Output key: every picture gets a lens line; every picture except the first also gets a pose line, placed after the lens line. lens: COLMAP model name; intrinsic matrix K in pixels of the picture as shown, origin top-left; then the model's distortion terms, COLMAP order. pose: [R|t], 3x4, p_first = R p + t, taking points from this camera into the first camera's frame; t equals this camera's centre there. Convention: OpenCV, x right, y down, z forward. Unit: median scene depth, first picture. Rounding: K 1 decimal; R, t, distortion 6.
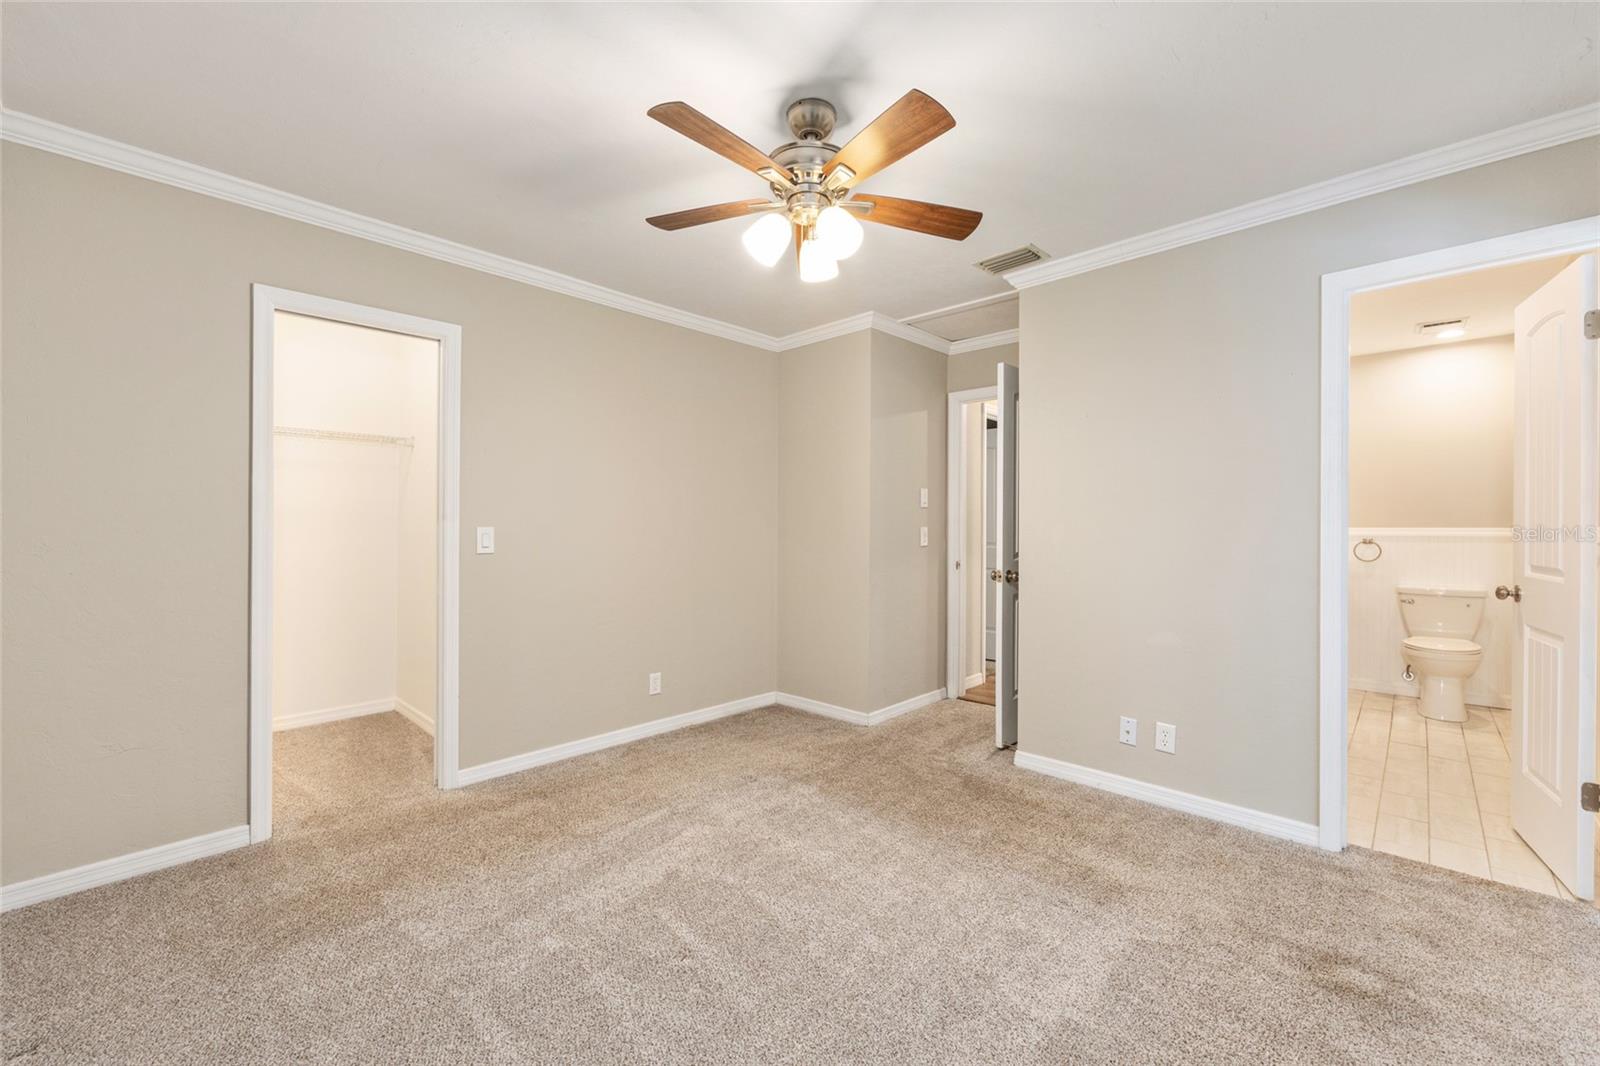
lens RADIAL K [[642.4, 0, 801.2], [0, 642.4, 531.0], [0, 0, 1]] dist [-0.002071, 0.000481]
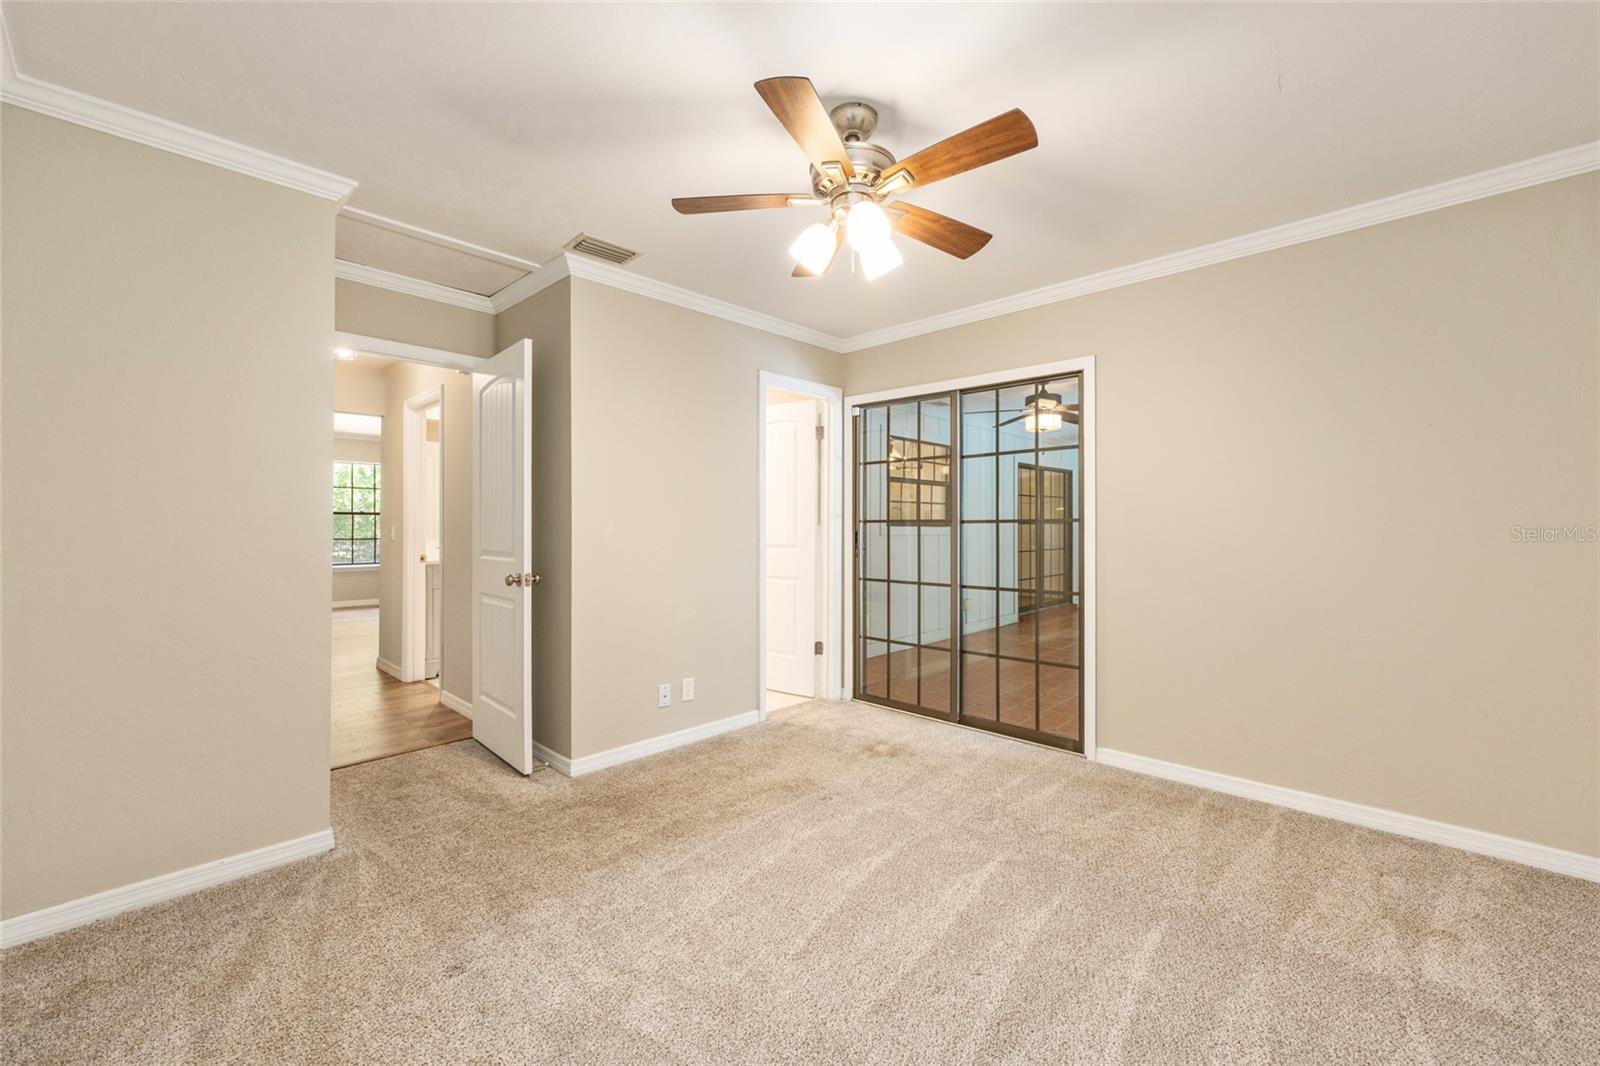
lens RADIAL K [[642.4, 0, 806.9], [0, 642.4, 527.0], [0, 0, 1]] dist [-0.002071, 0.000481]
pose [[0.001127, -0.005166, 0.999986, -0.684192], [0.005073, 0.999974, 0.005160, -0.006200], [-0.999986, 0.005067, 0.001153, 0.734535]]
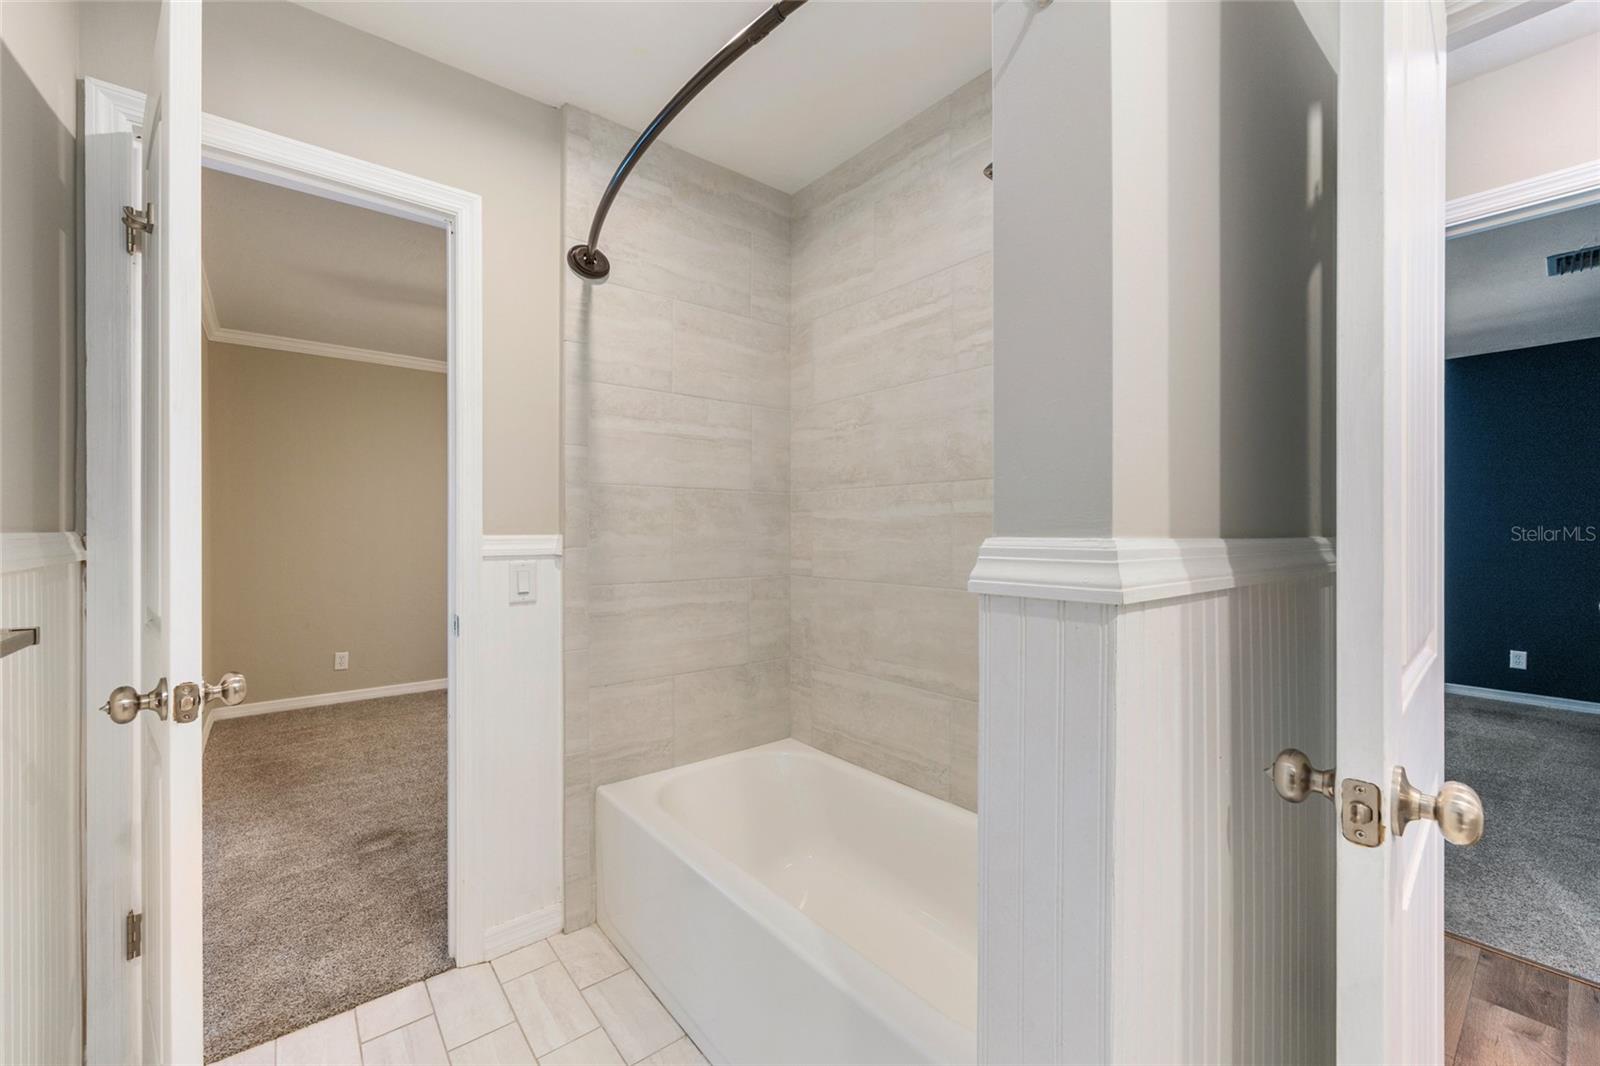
lens RADIAL K [[642.4, 0, 805.5], [0, 642.4, 530.3], [0, 0, 1]] dist [-0.002071, 0.000481]
pose [[-0.121954, -0.003127, -0.992531, 1.297672], [-0.006260, 0.999978, -0.002381, -0.006331], [0.992516, 0.005923, -0.121971, 1.262514]]
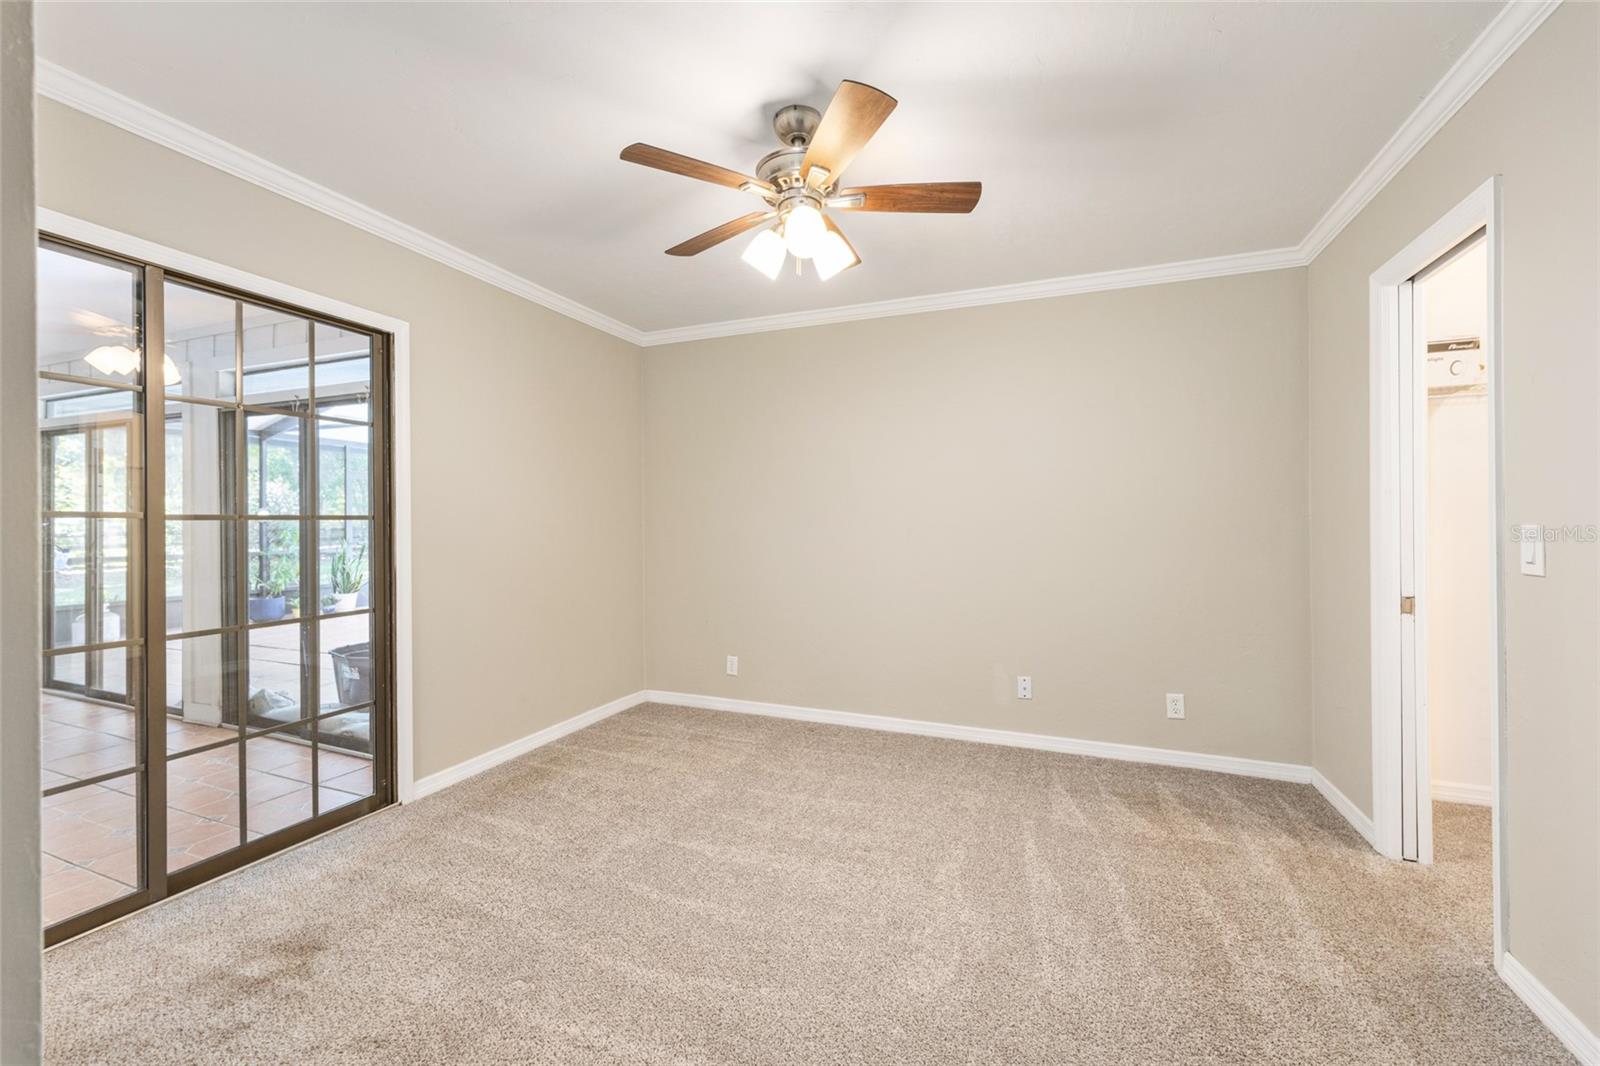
lens RADIAL K [[642.4, 0, 801.7], [0, 642.4, 524.3], [0, 0, 1]] dist [-0.002071, 0.000481]
pose [[-0.930405, -0.004475, -0.366507, 0.266382], [-0.006590, 0.999968, 0.004519, -0.008391], [0.366475, 0.006619, -0.930404, 1.343264]]
